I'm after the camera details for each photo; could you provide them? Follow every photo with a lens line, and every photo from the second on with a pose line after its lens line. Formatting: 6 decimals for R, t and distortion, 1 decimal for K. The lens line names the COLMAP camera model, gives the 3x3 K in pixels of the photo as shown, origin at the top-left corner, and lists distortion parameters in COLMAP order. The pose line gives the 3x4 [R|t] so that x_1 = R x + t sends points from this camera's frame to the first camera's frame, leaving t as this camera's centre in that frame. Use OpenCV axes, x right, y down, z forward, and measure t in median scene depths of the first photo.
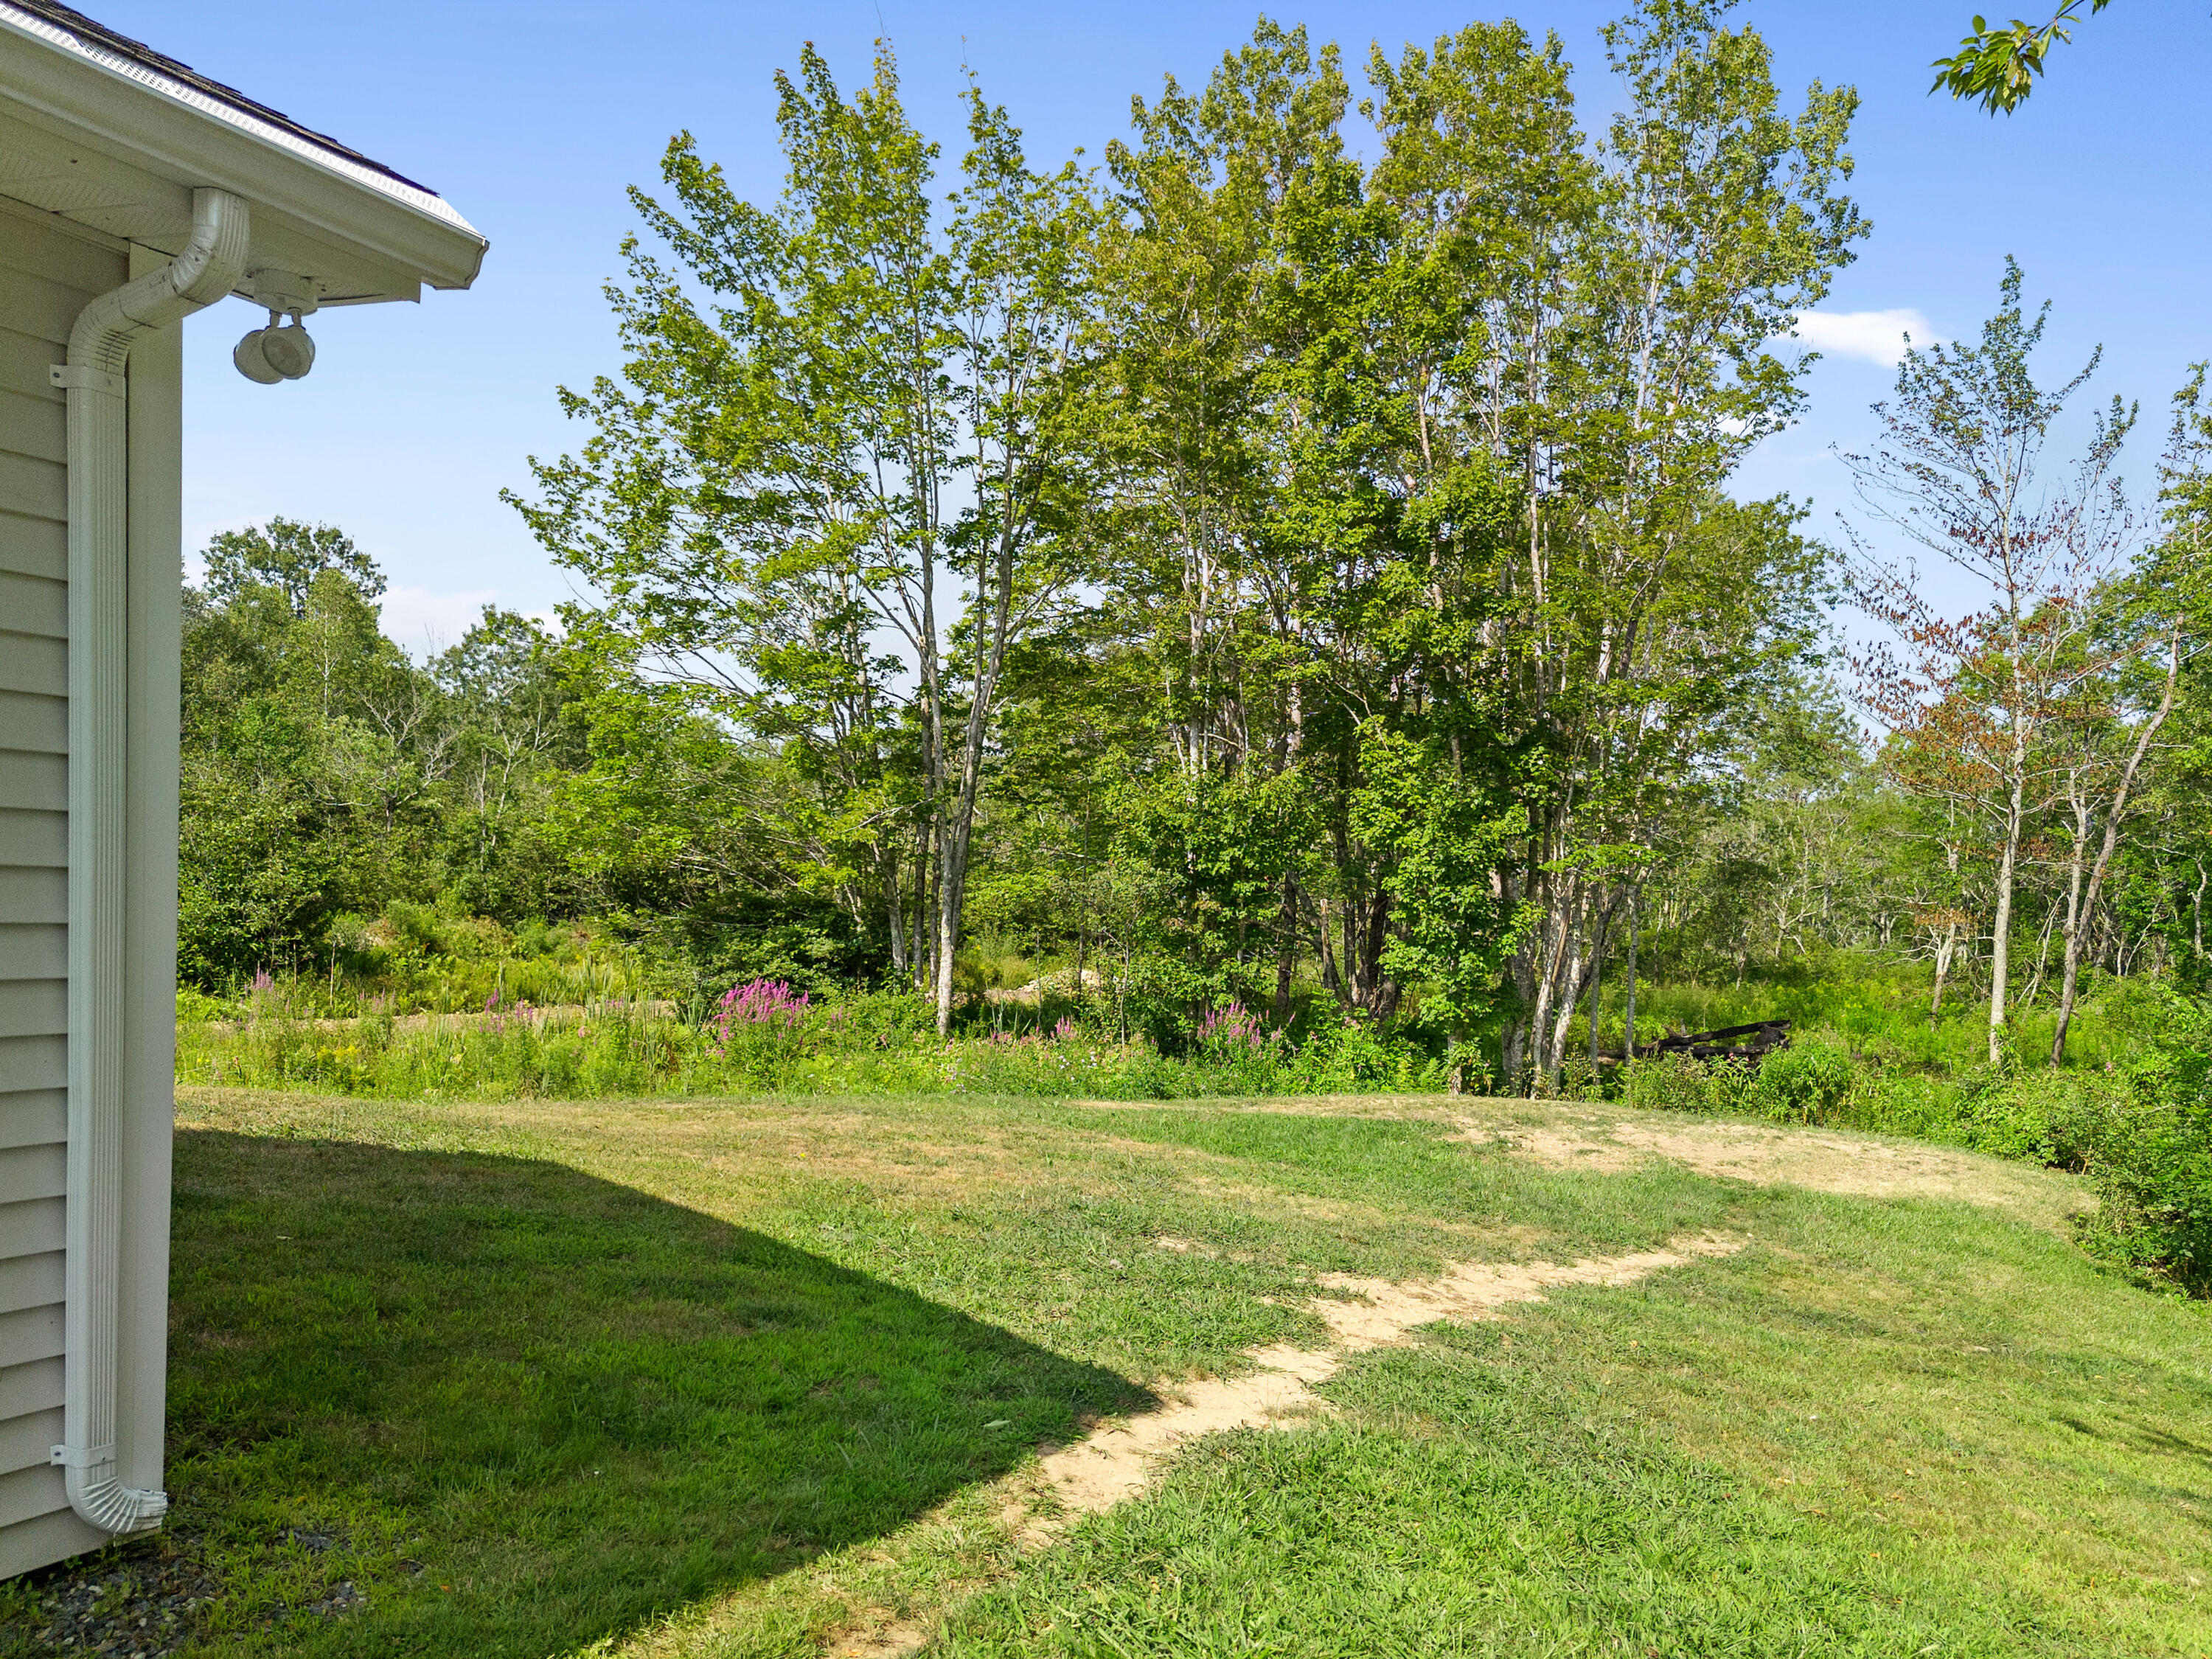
lens RADIAL K [[1740.4, 0, 1201.4], [0, 1740.4, 1021.4], [0, 0, 1]] dist [0.113849, -0.194229]
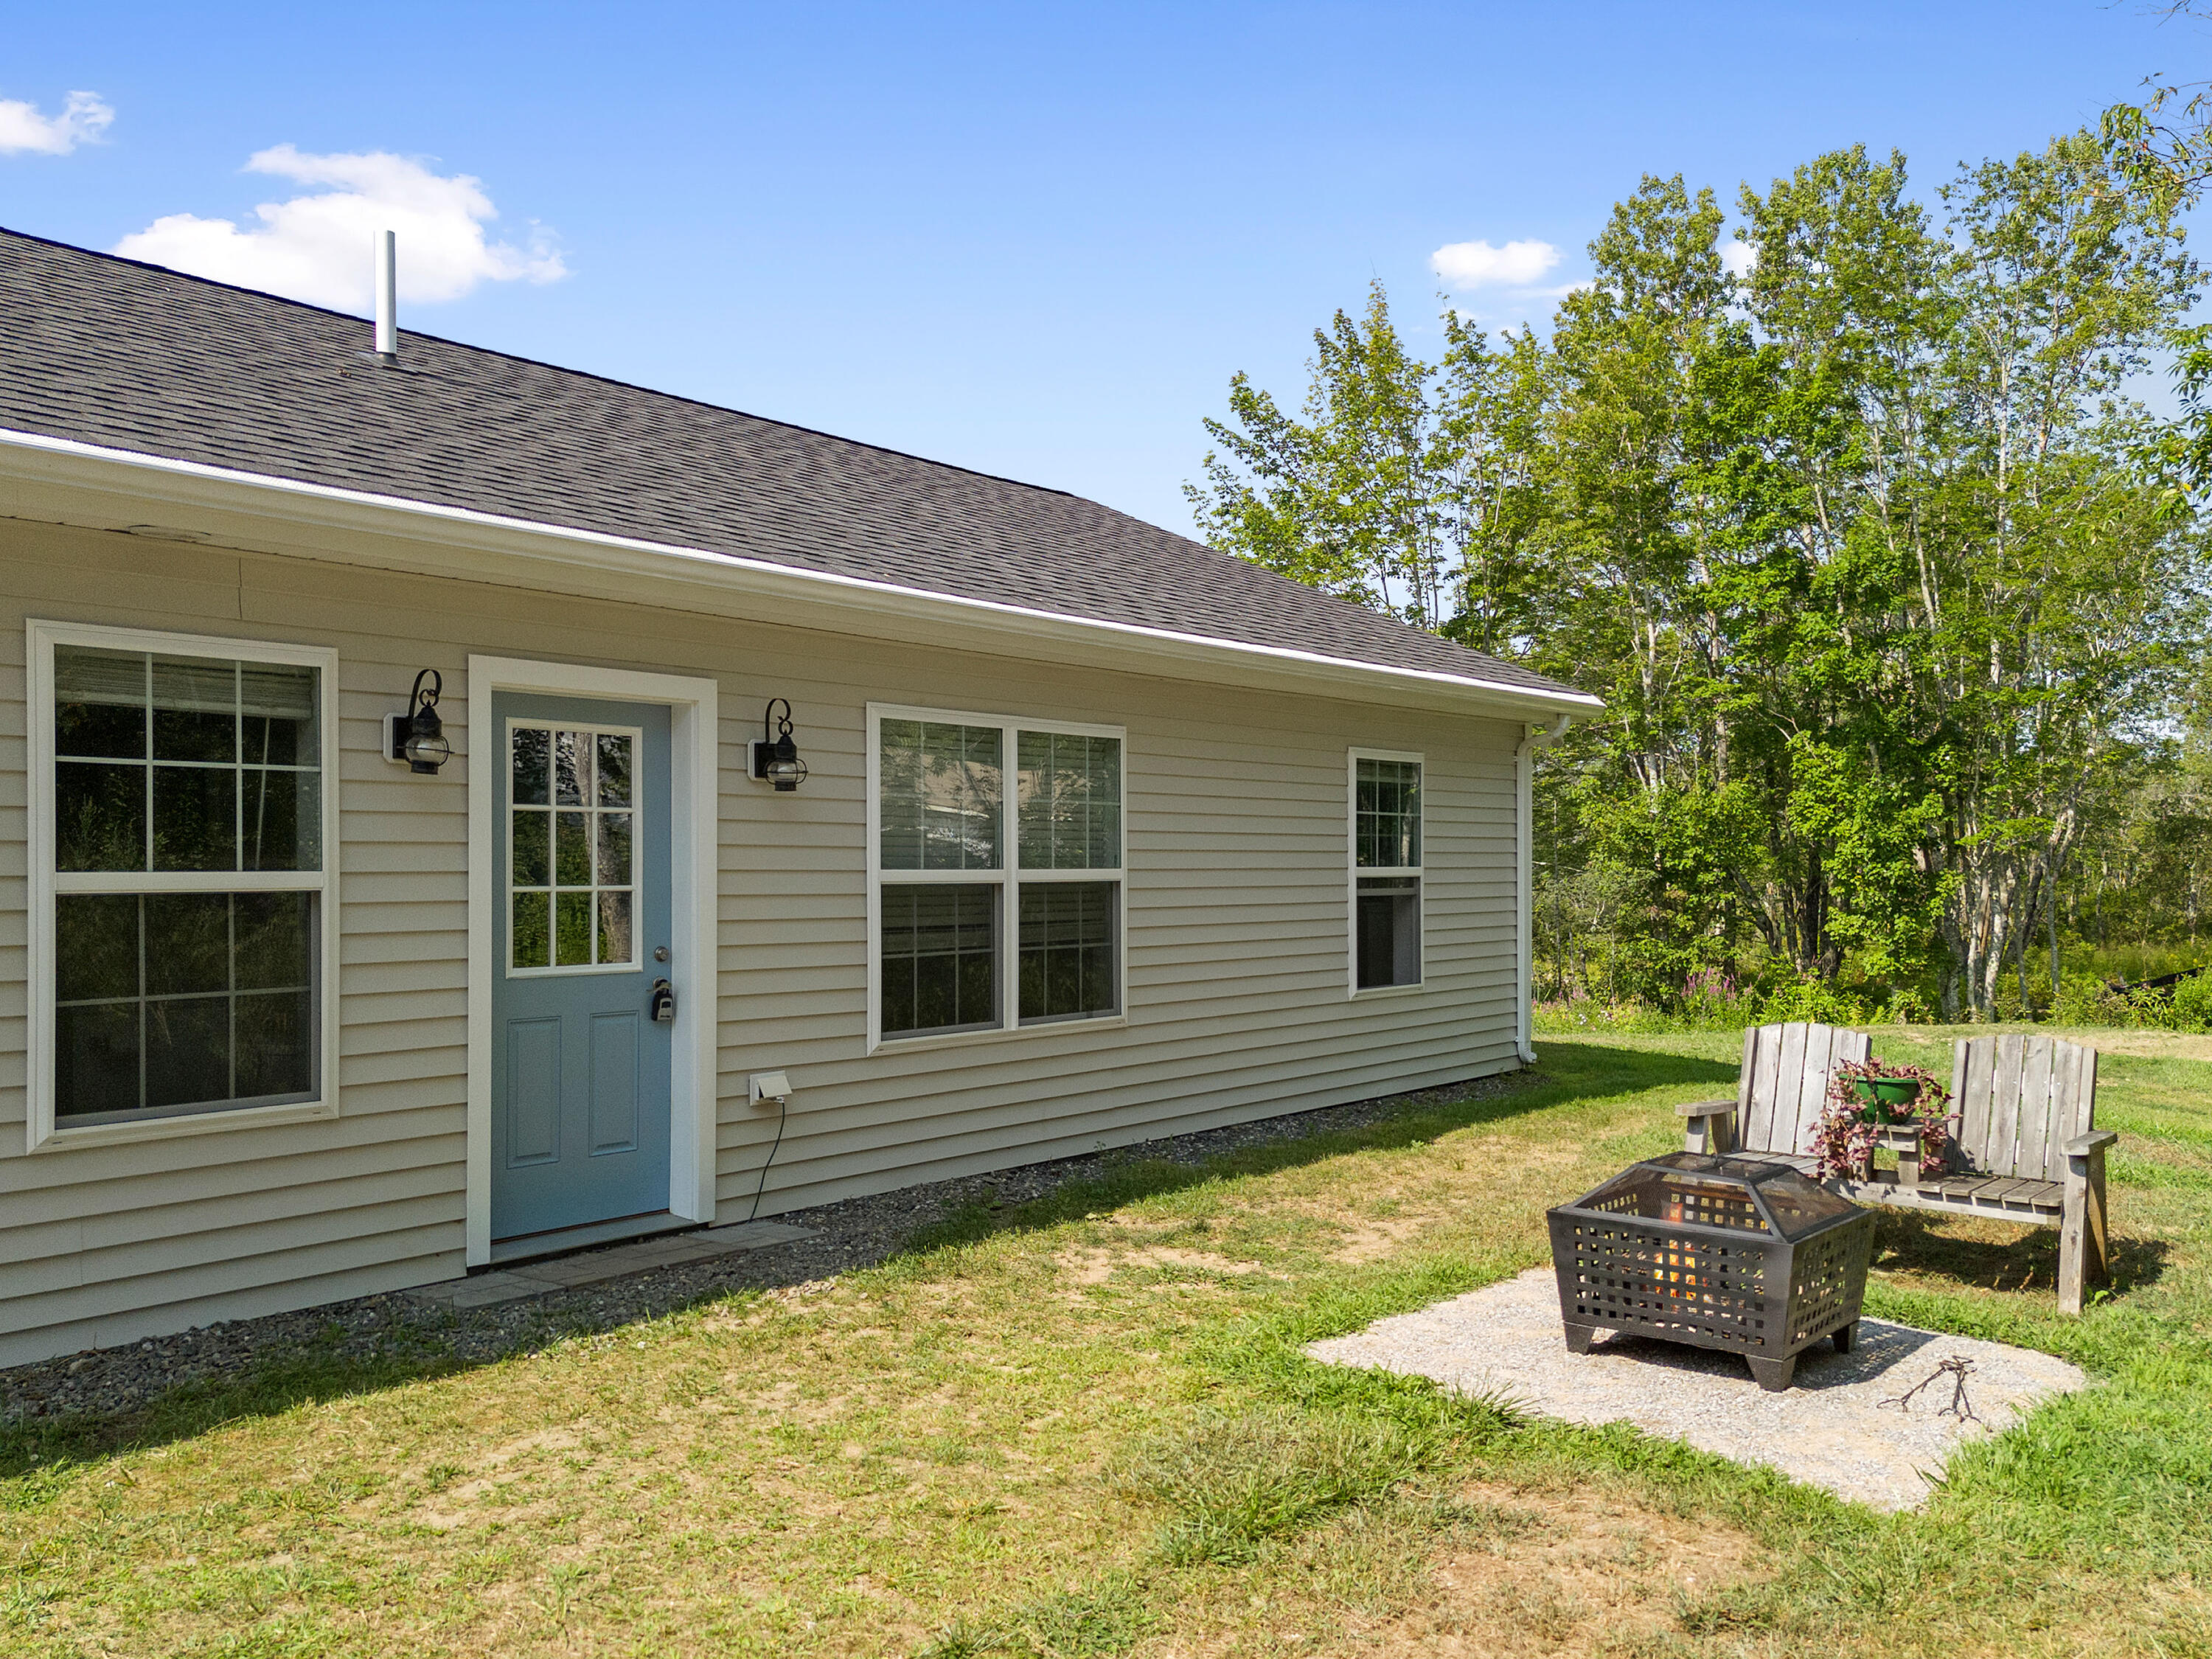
lens RADIAL K [[1894.3, 0, 1107.9], [0, 1894.3, 883.4], [0, 0, 1]] dist [-0.006000, -0.001842]
pose [[0.966972, -0.079630, -0.242125, -0.060738], [0.057311, 0.993547, -0.097873, 0.034897], [0.248356, 0.080764, 0.965296, -0.410088]]
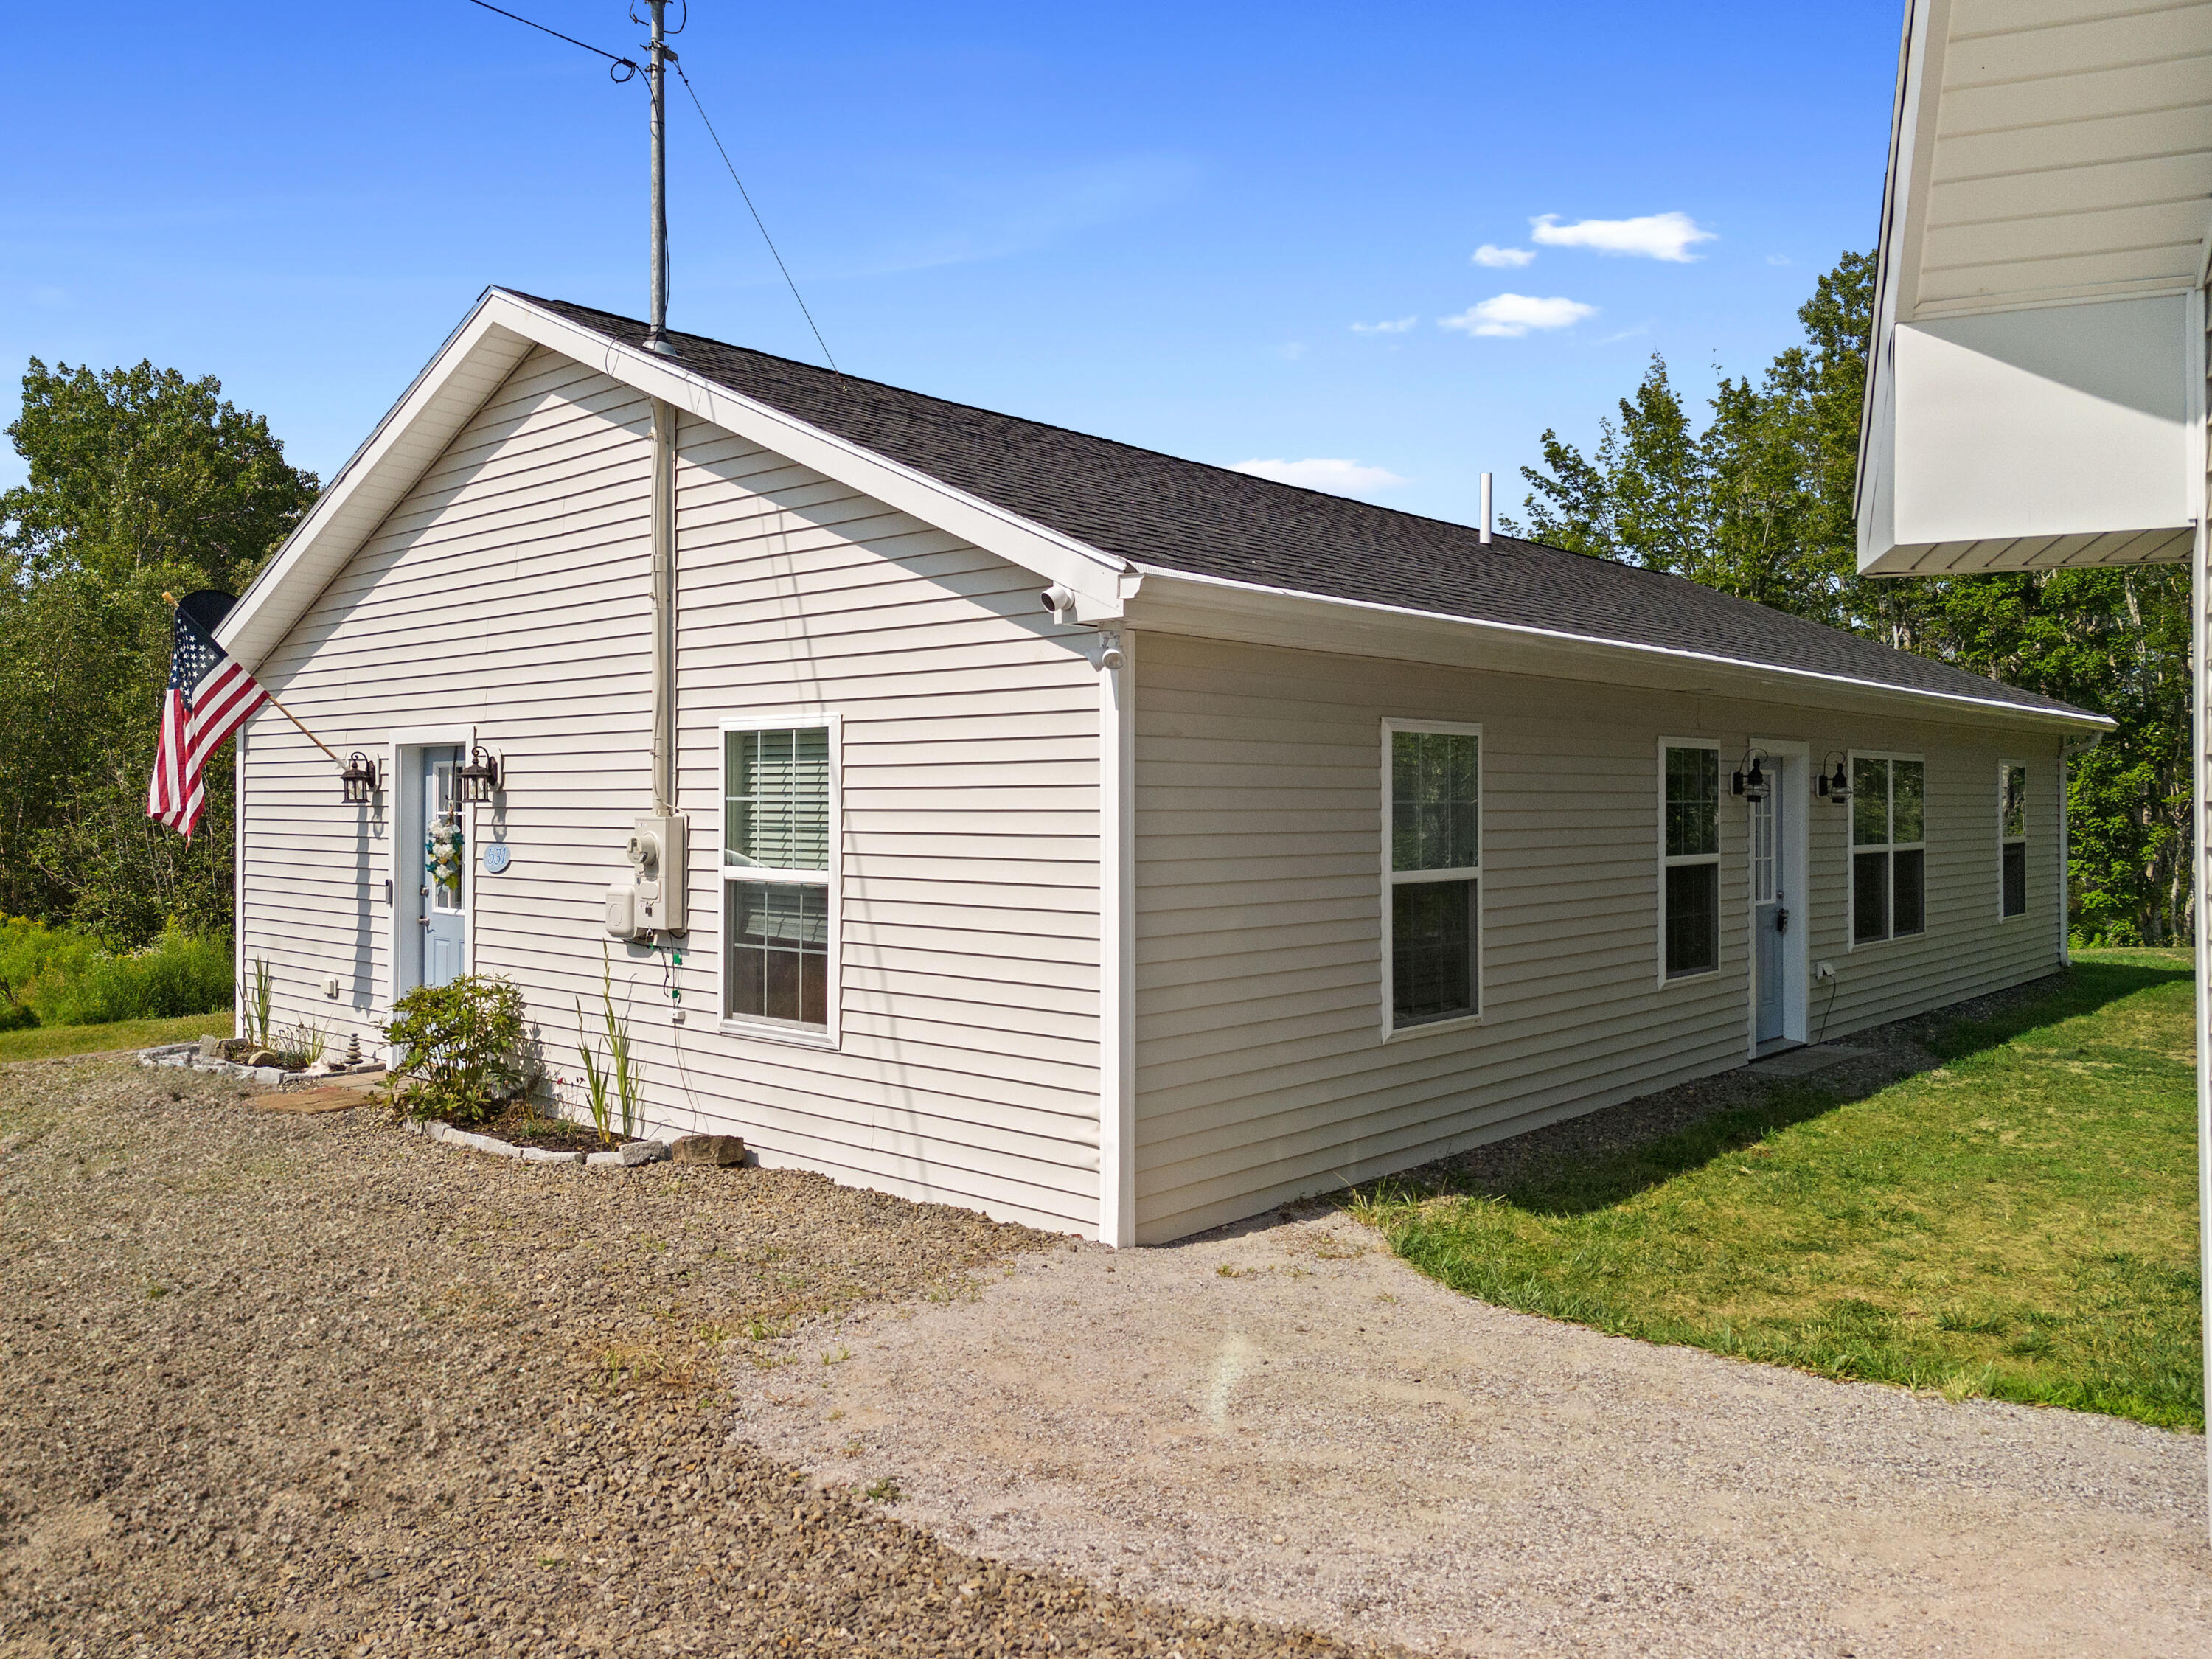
lens RADIAL K [[1682.1, 0, 1043.4], [0, 1682.1, 798.3], [0, 0, 1]] dist [0.002348, -0.002581]
pose [[0.945143, -0.086917, -0.314880, -0.259413], [0.051844, 0.991646, -0.118112, 0.030581], [0.322516, 0.095308, 0.941754, -0.668858]]
